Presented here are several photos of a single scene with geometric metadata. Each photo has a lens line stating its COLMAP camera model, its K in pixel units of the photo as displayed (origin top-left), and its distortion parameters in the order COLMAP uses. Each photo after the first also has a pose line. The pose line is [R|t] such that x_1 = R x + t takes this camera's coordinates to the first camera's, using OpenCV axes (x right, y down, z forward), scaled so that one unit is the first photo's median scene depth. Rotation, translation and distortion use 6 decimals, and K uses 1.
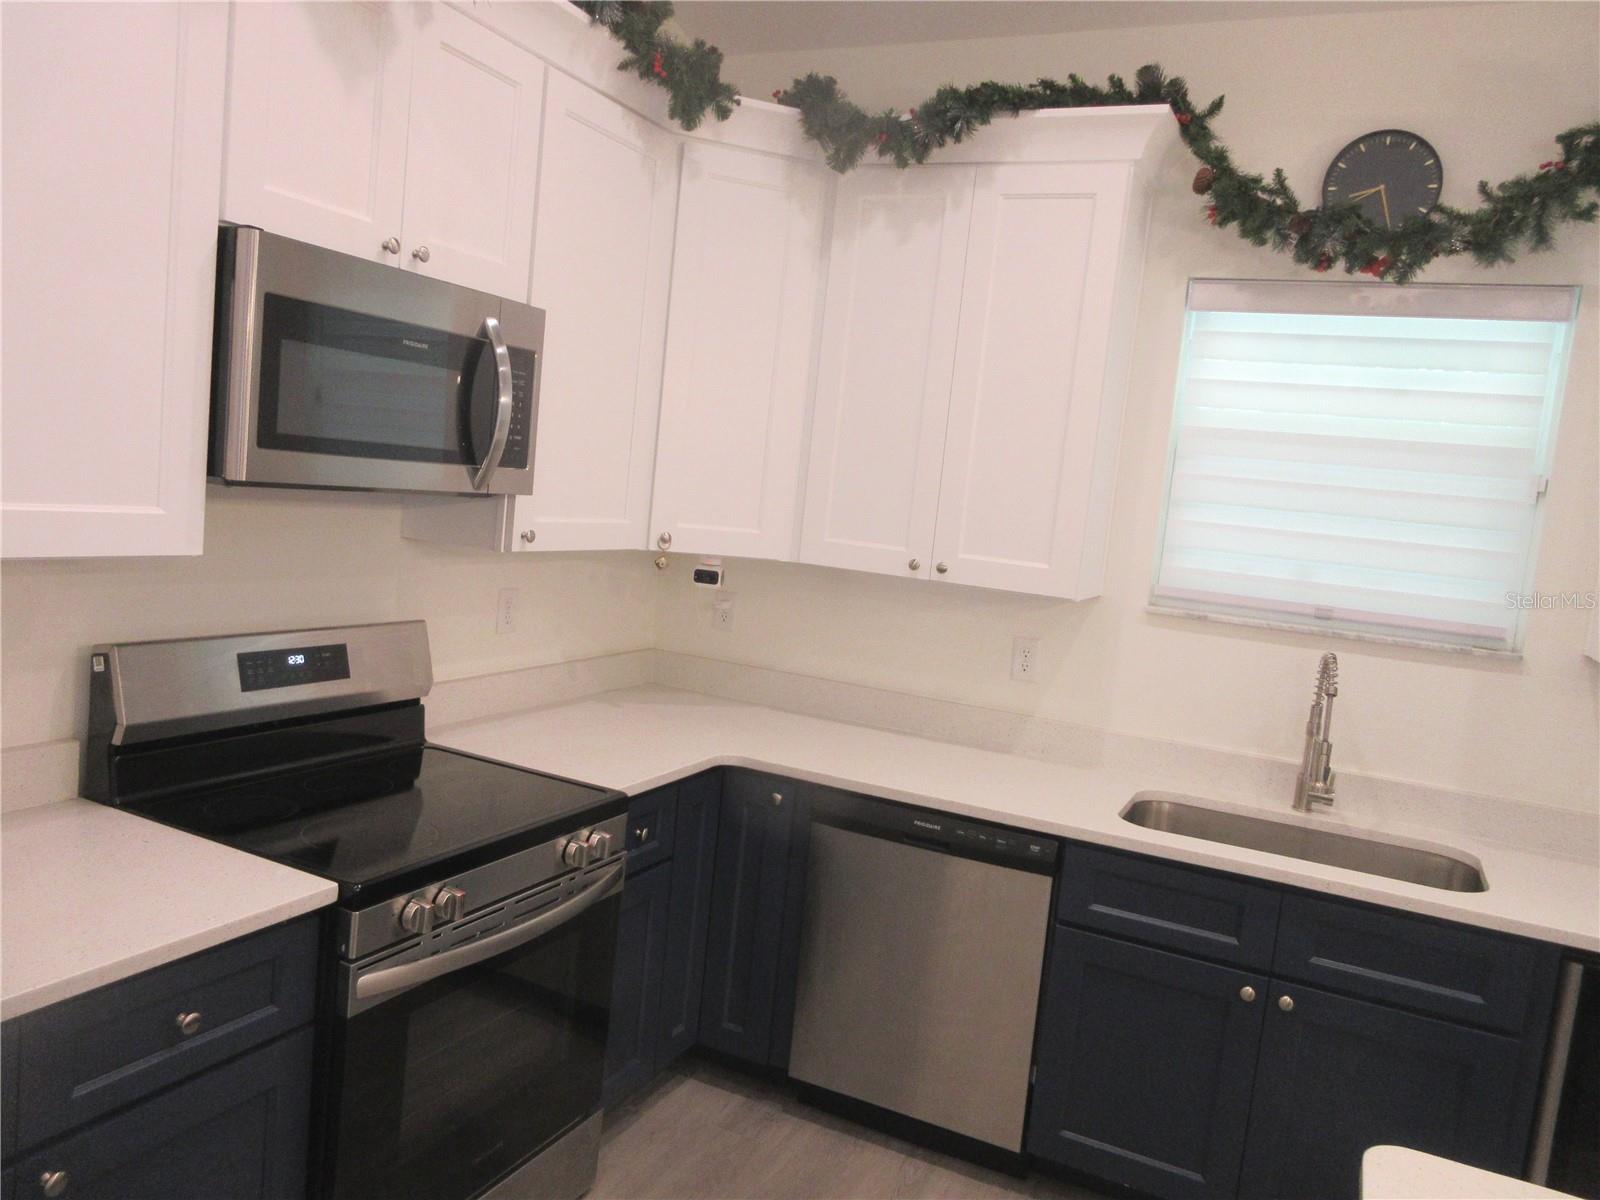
lens RADIAL K [[1193.6, 0, 800.4], [0, 1193.6, 608.8], [0, 0, 1]] dist [-0.002520, 0.000498]
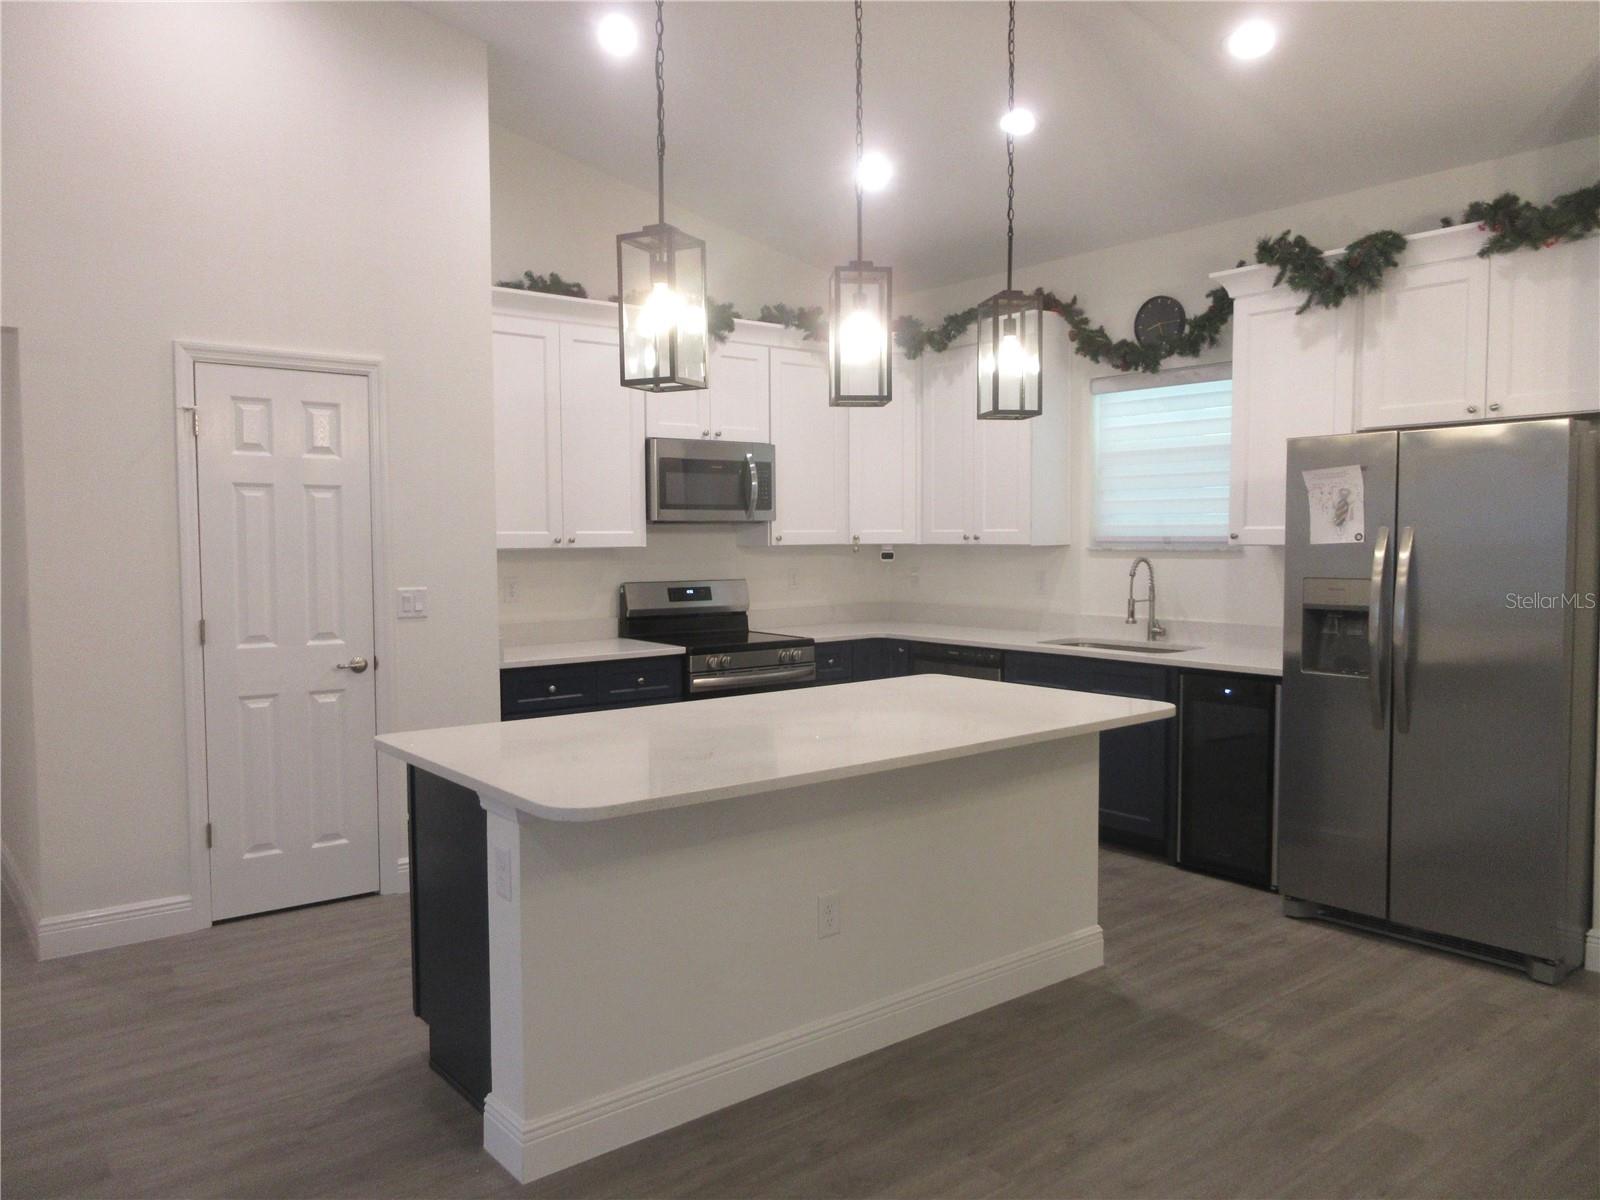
lens RADIAL K [[1193.6, 0, 800.4], [0, 1193.6, 608.8], [0, 0, 1]] dist [-0.002520, 0.000498]
pose [[0.895495, -0.077287, -0.438310, 0.825459], [0.049183, 0.995960, -0.075133, 0.254700], [0.442346, 0.045724, 0.895678, -1.085994]]
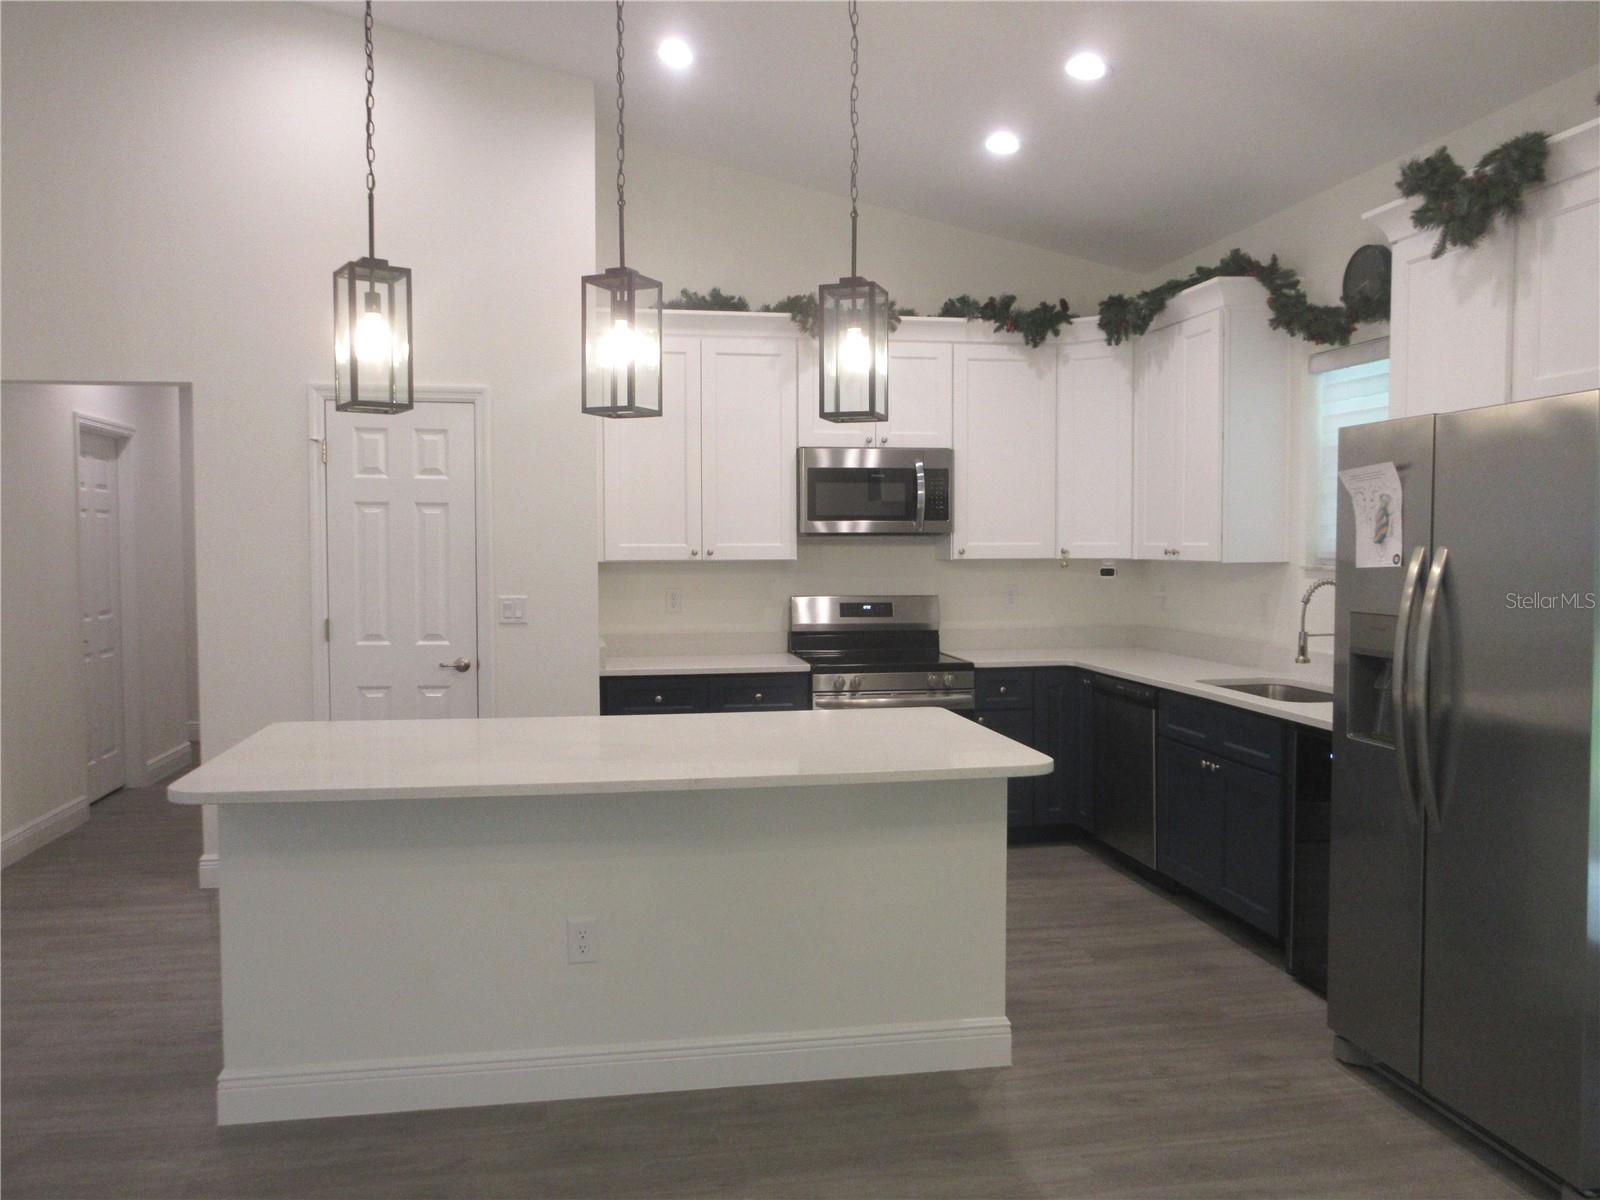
lens RADIAL K [[1278.1, 0, 795.3], [0, 1278.1, 600.1], [0, 0, 1]] dist [0.004668, -0.006848]
pose [[0.573557, -0.063709, -0.816684, 1.462689], [-0.026499, 0.995006, -0.096230, 0.253889], [0.818737, 0.076835, 0.569005, -0.557144]]
